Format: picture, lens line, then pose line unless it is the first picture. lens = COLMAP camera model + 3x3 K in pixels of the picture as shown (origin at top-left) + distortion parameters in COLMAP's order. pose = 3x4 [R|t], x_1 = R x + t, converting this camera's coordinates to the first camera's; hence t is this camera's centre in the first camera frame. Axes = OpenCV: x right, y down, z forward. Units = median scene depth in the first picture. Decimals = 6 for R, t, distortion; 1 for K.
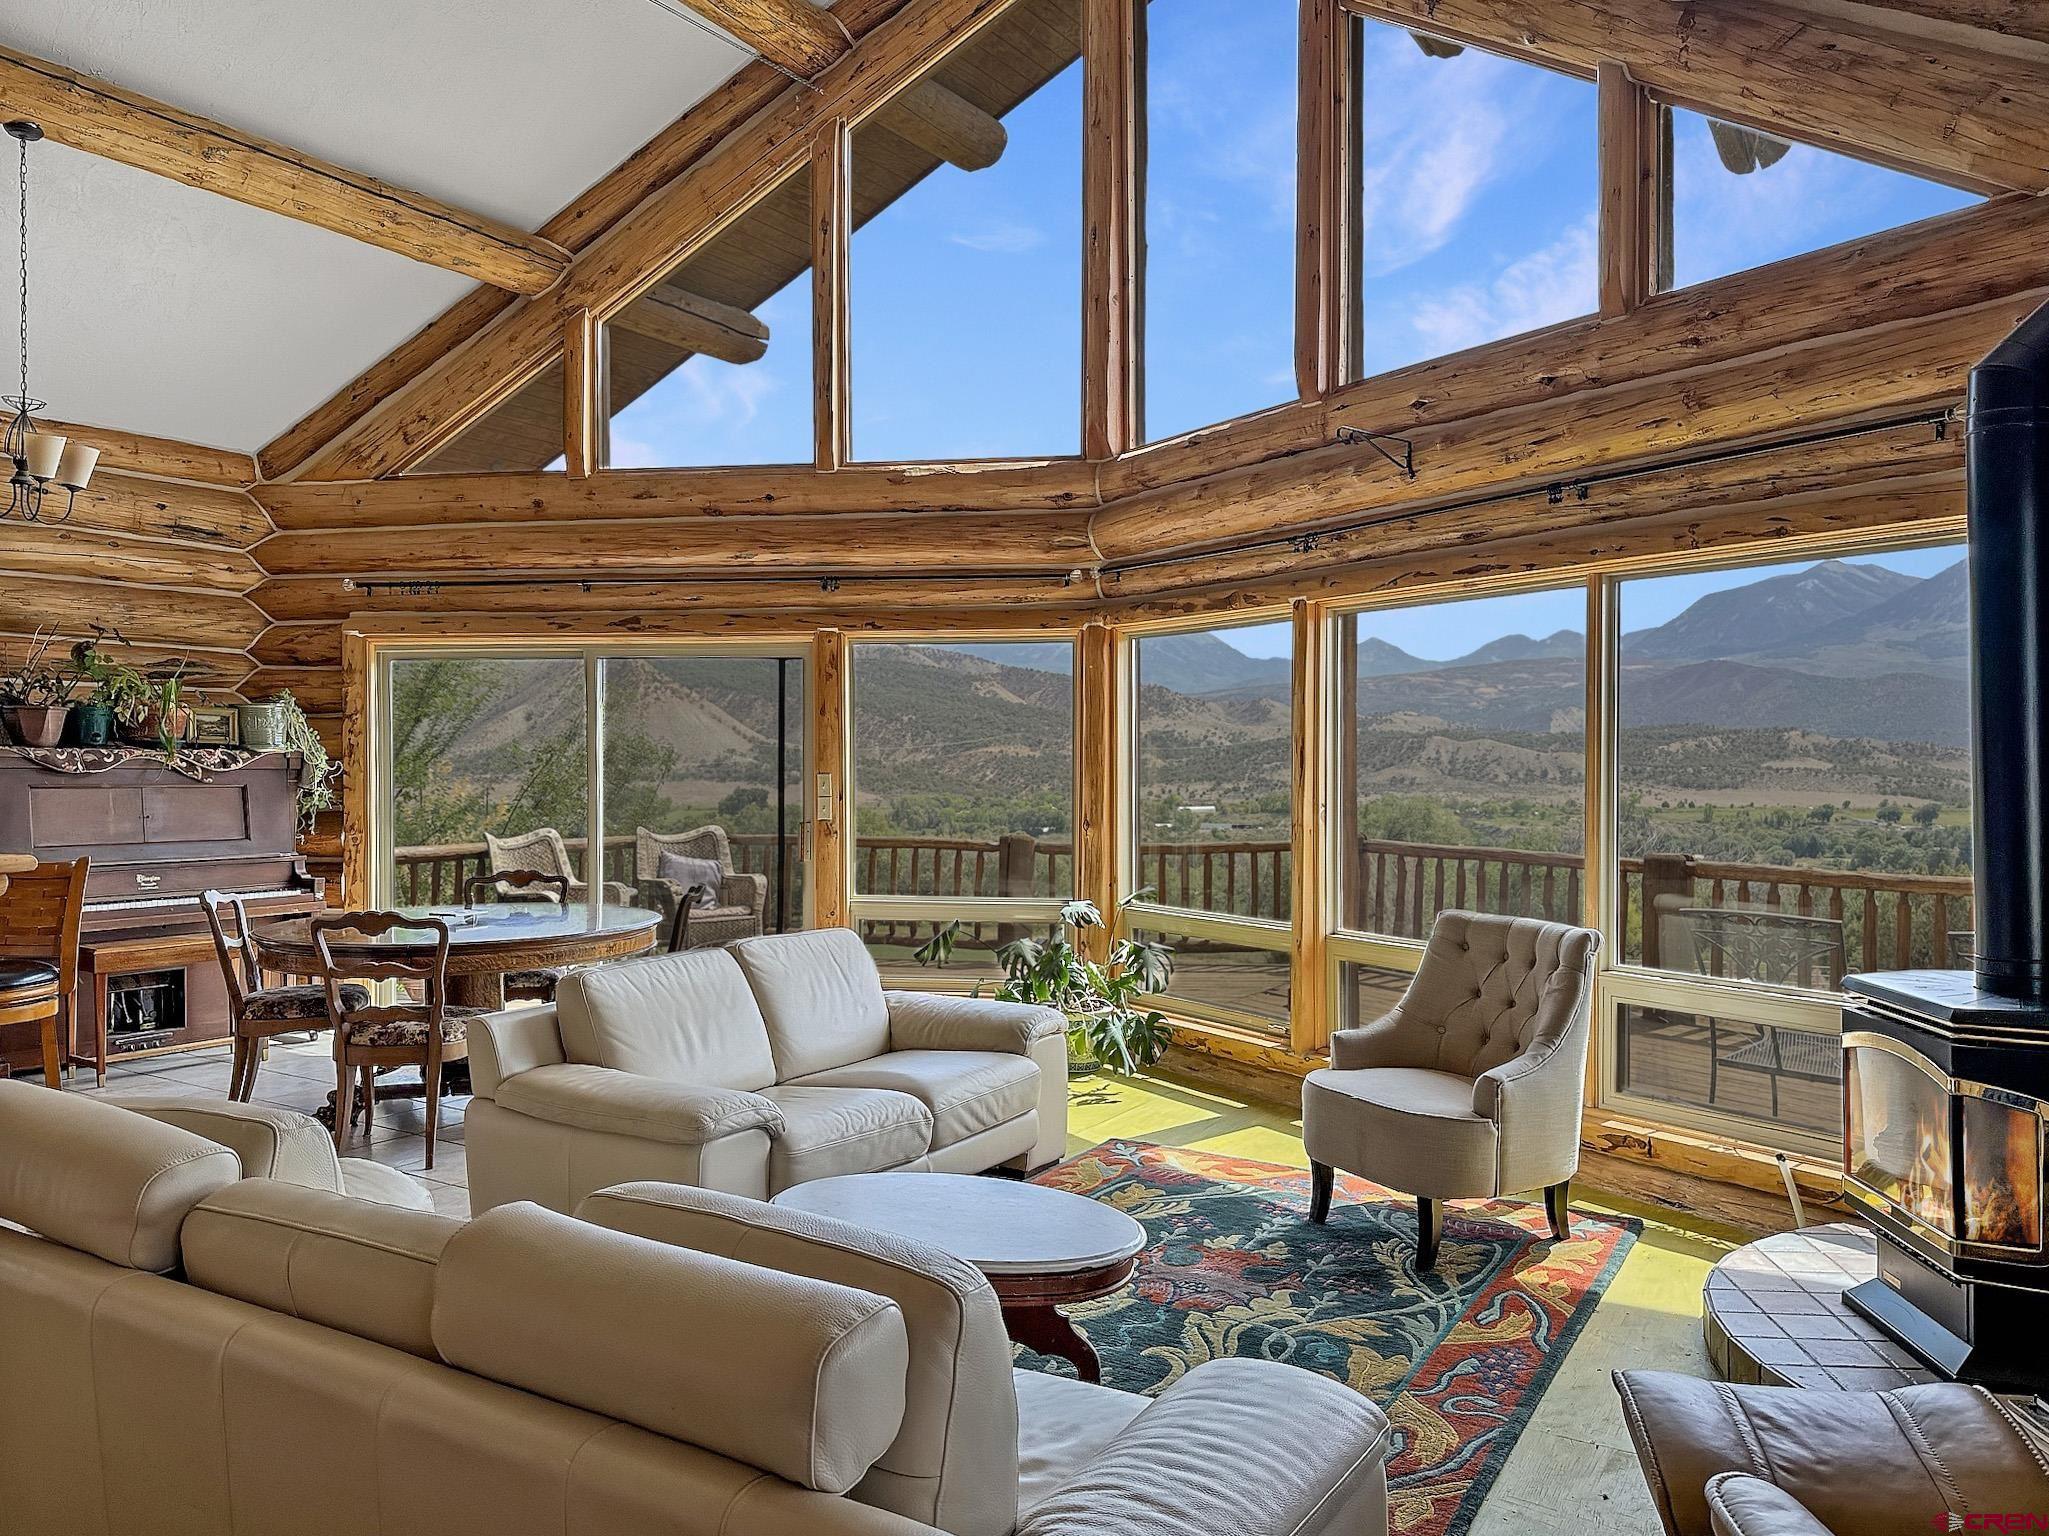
lens RADIAL K [[1446.9, 0, 1023.5], [0, 1446.9, 775.9], [0, 0, 1]] dist [0.062257, -0.091539]
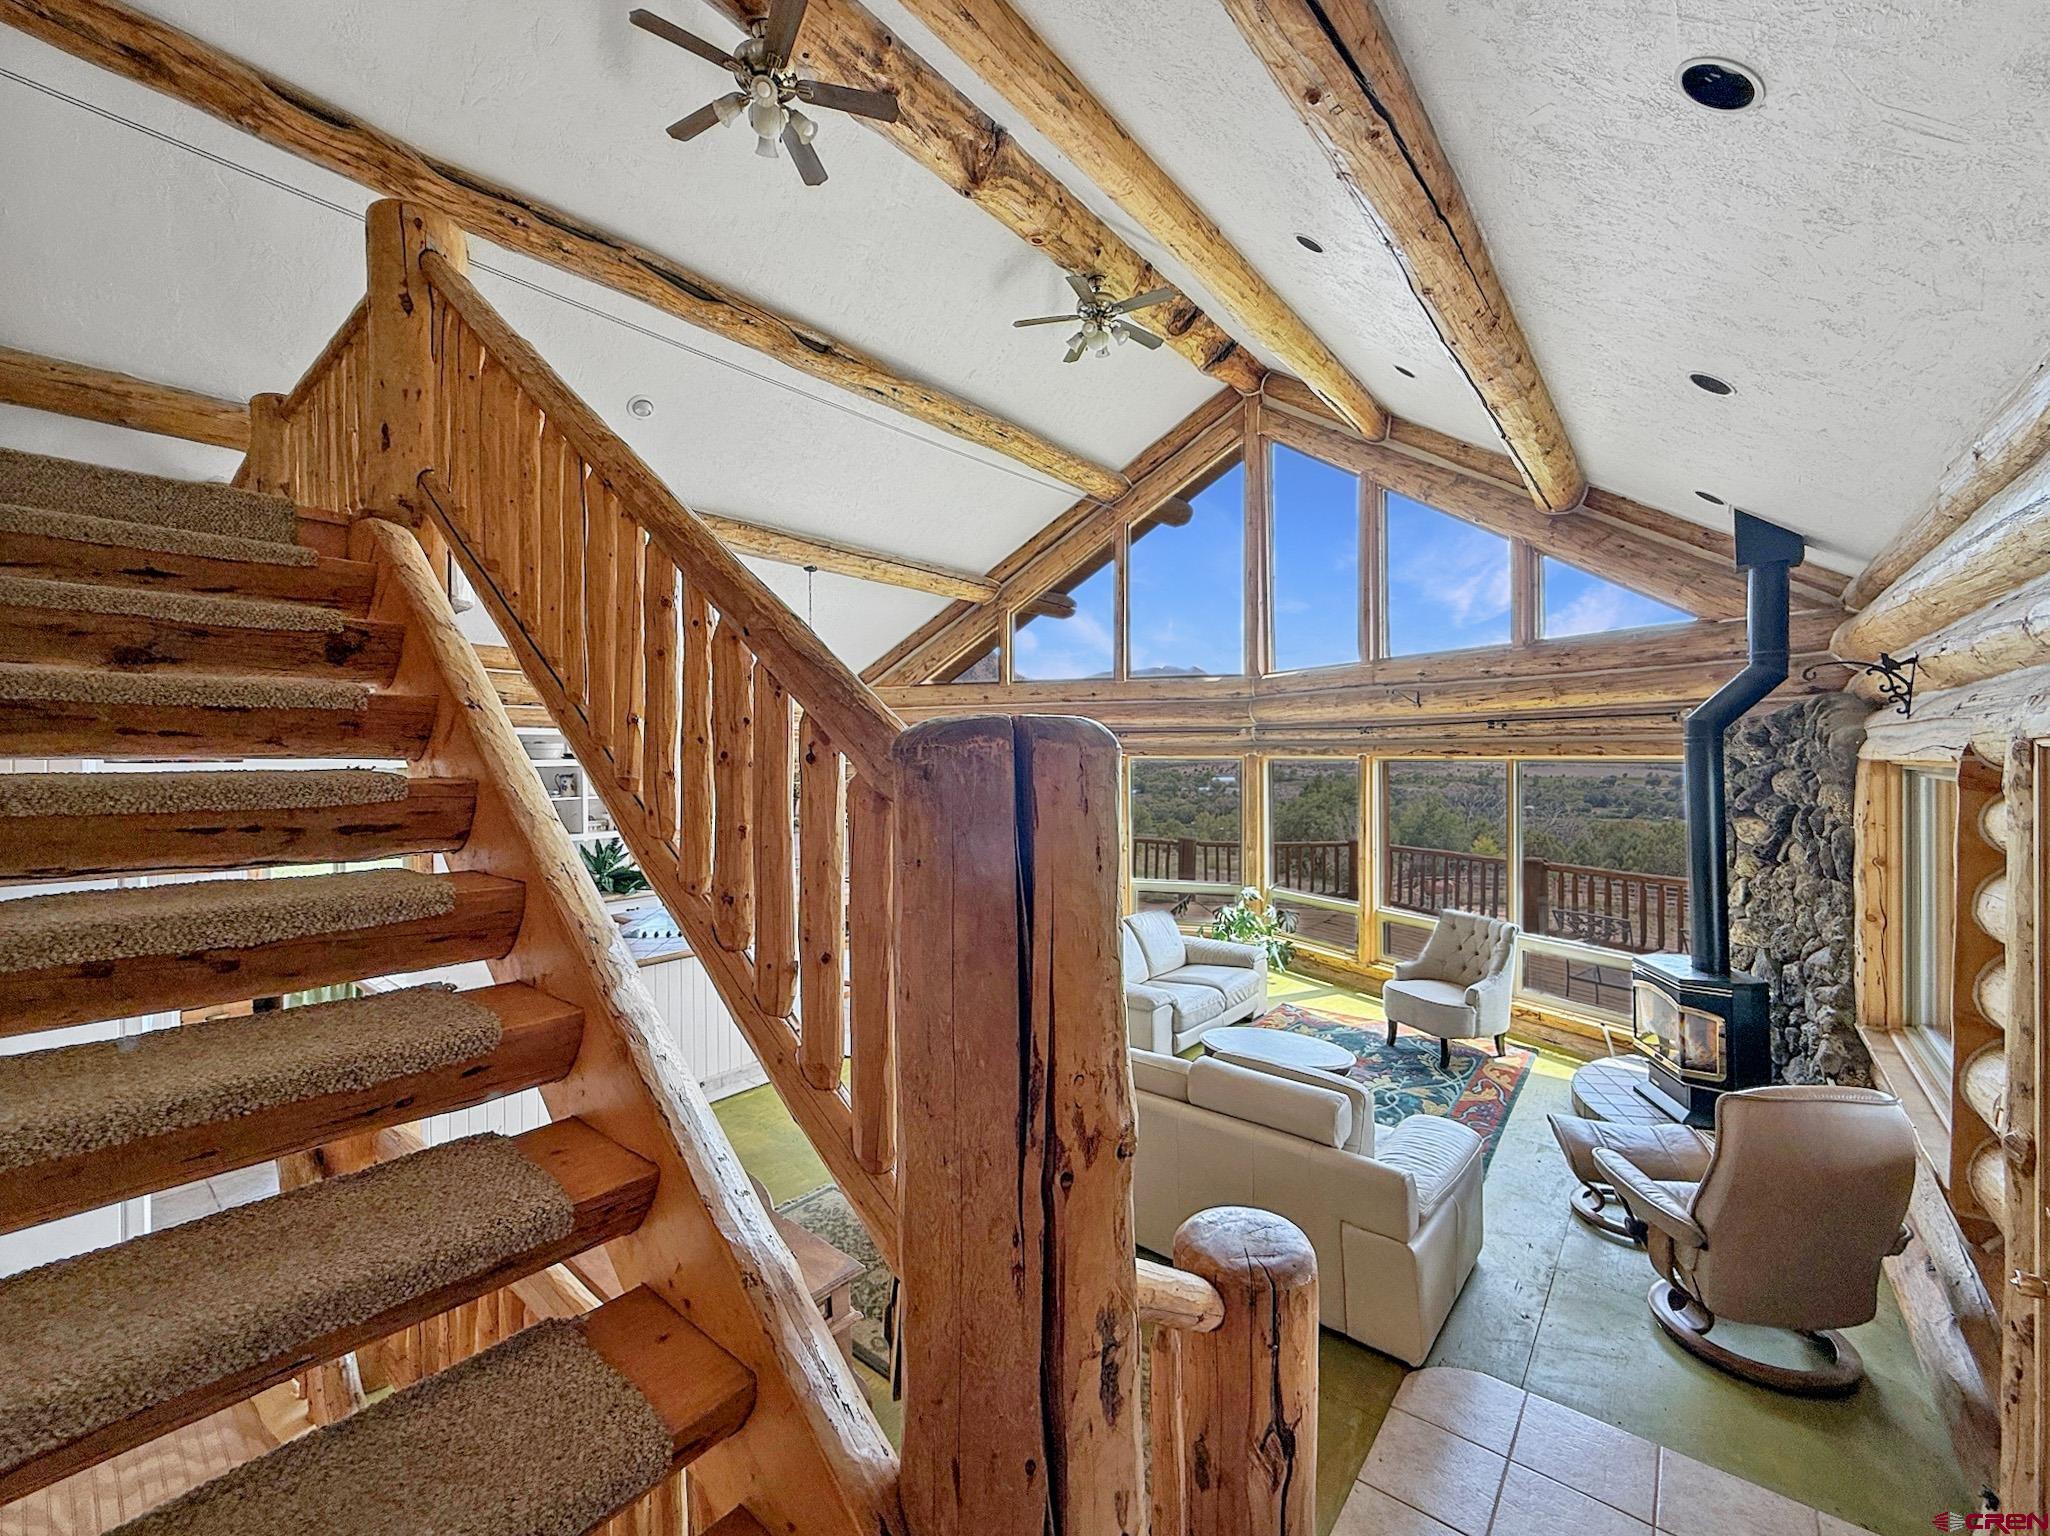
lens RADIAL K [[830.4, 0, 1018.0], [0, 830.4, 753.1], [0, 0, 1]] dist [-0.004650, -0.001953]
pose [[0.992787, -0.006837, -0.119695, -0.205112], [0.005753, 0.999939, -0.009400, -0.137206], [0.119752, 0.008644, 0.992766, -0.351744]]
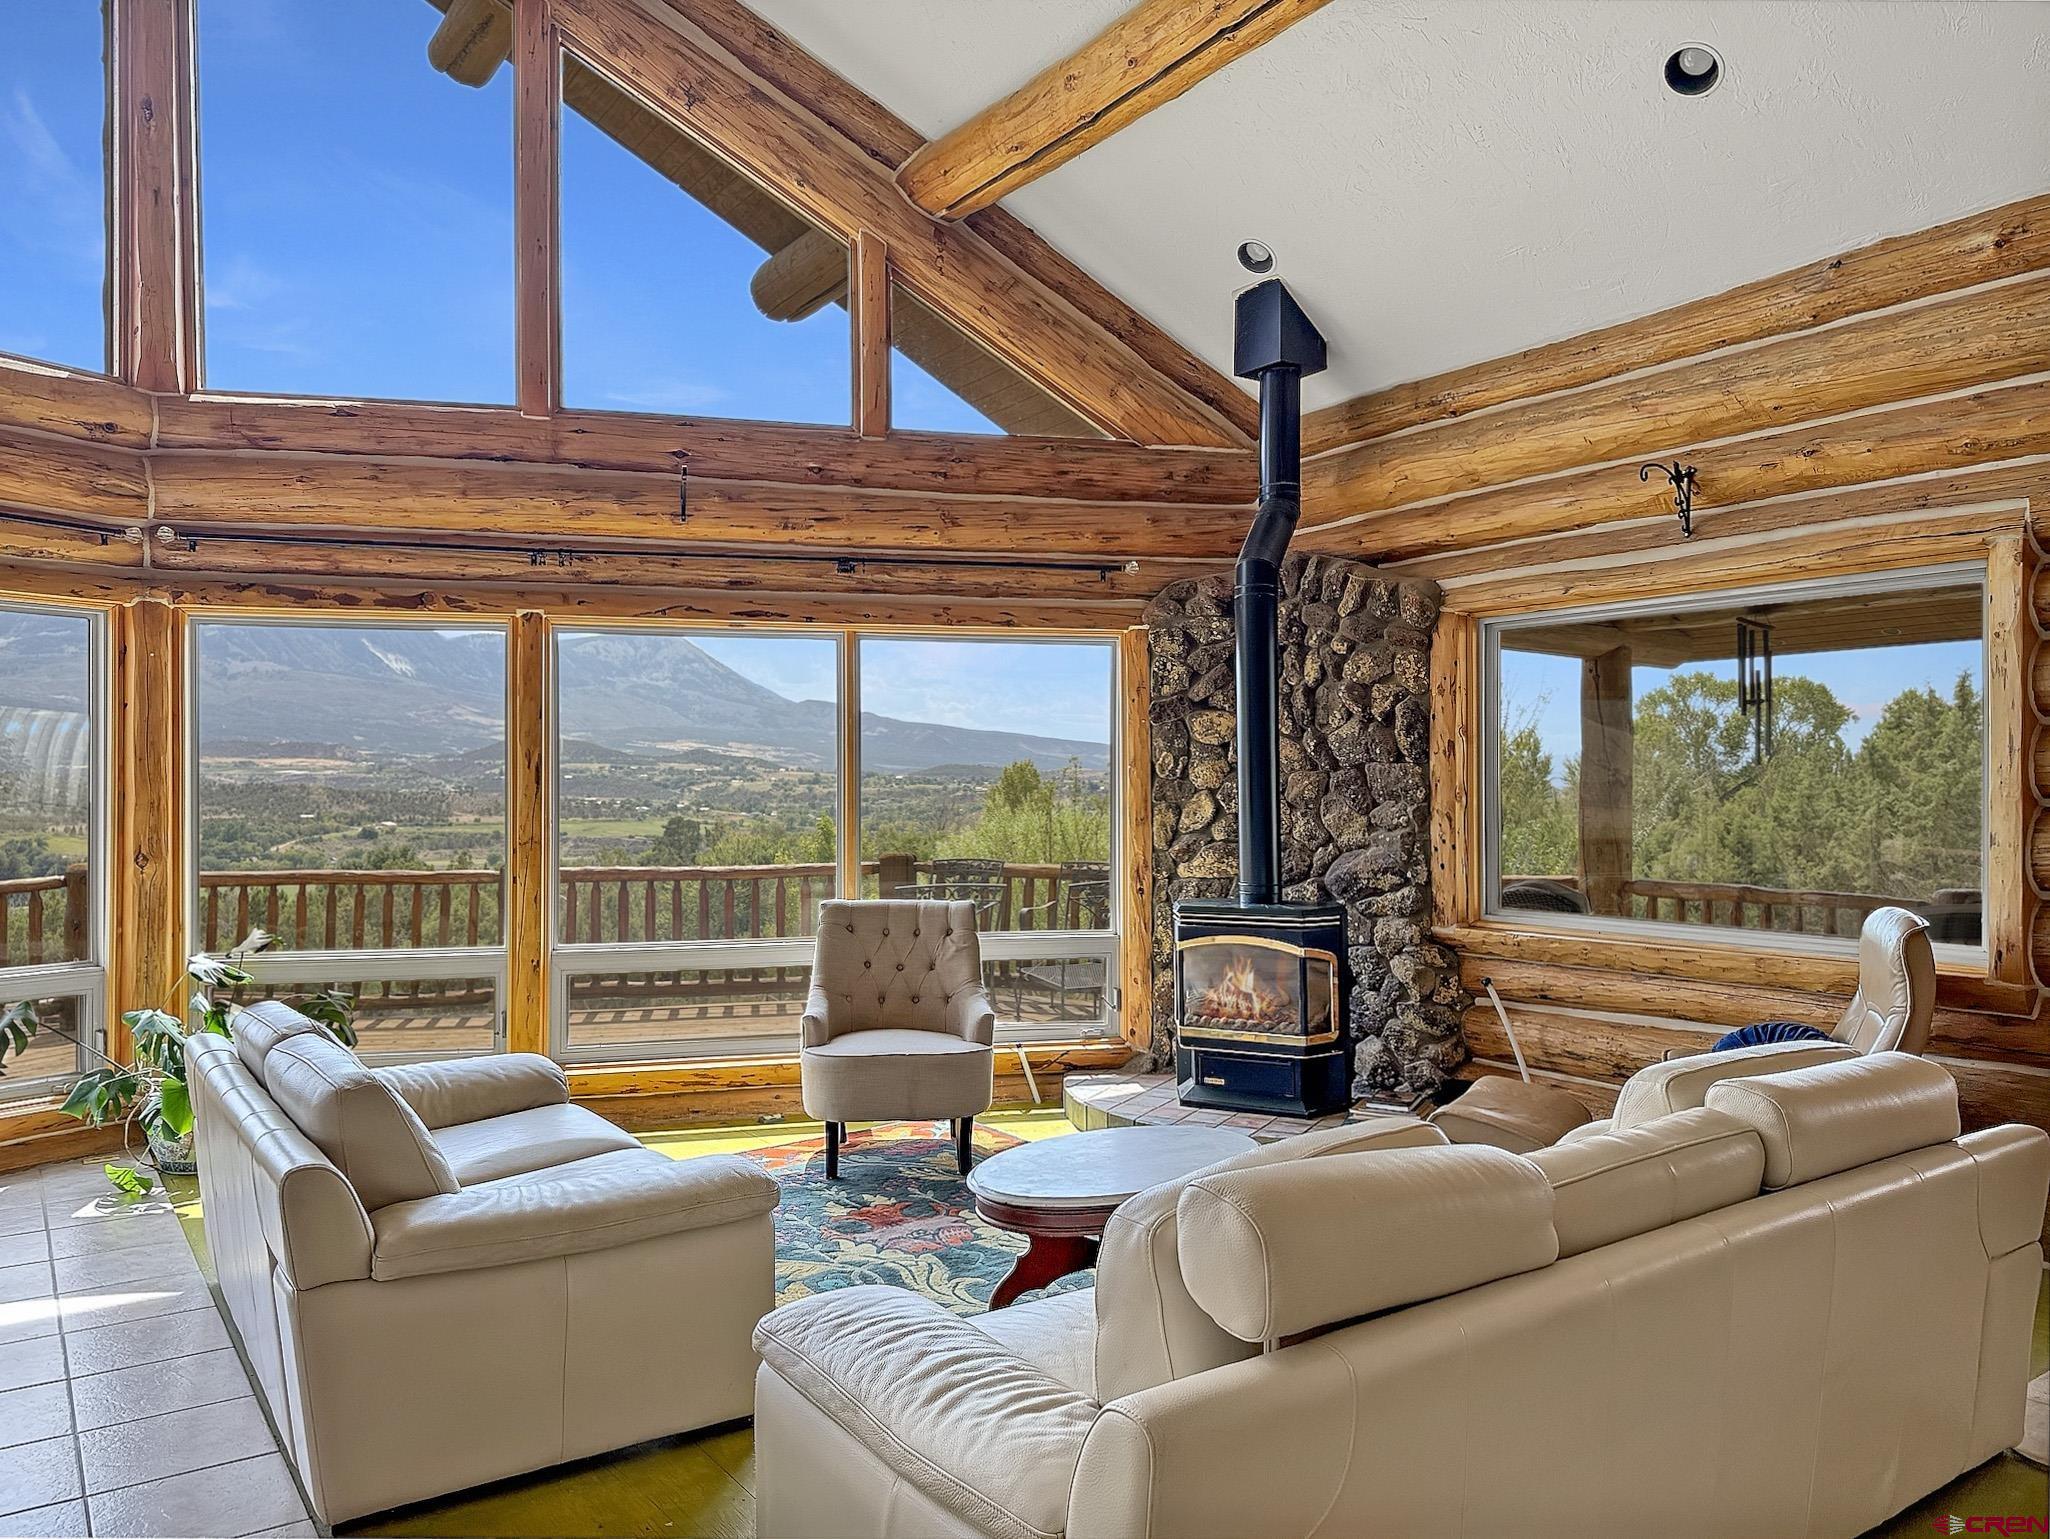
lens RADIAL K [[1447.6, 0, 1015.6], [0, 1447.6, 793.3], [0, 0, 1]] dist [0.062257, -0.091539]
pose [[0.374584, -0.004576, 0.927182, -0.715315], [0.008894, 0.999960, 0.001342, 0.002868], [-0.927150, 0.007744, 0.374609, 0.384525]]
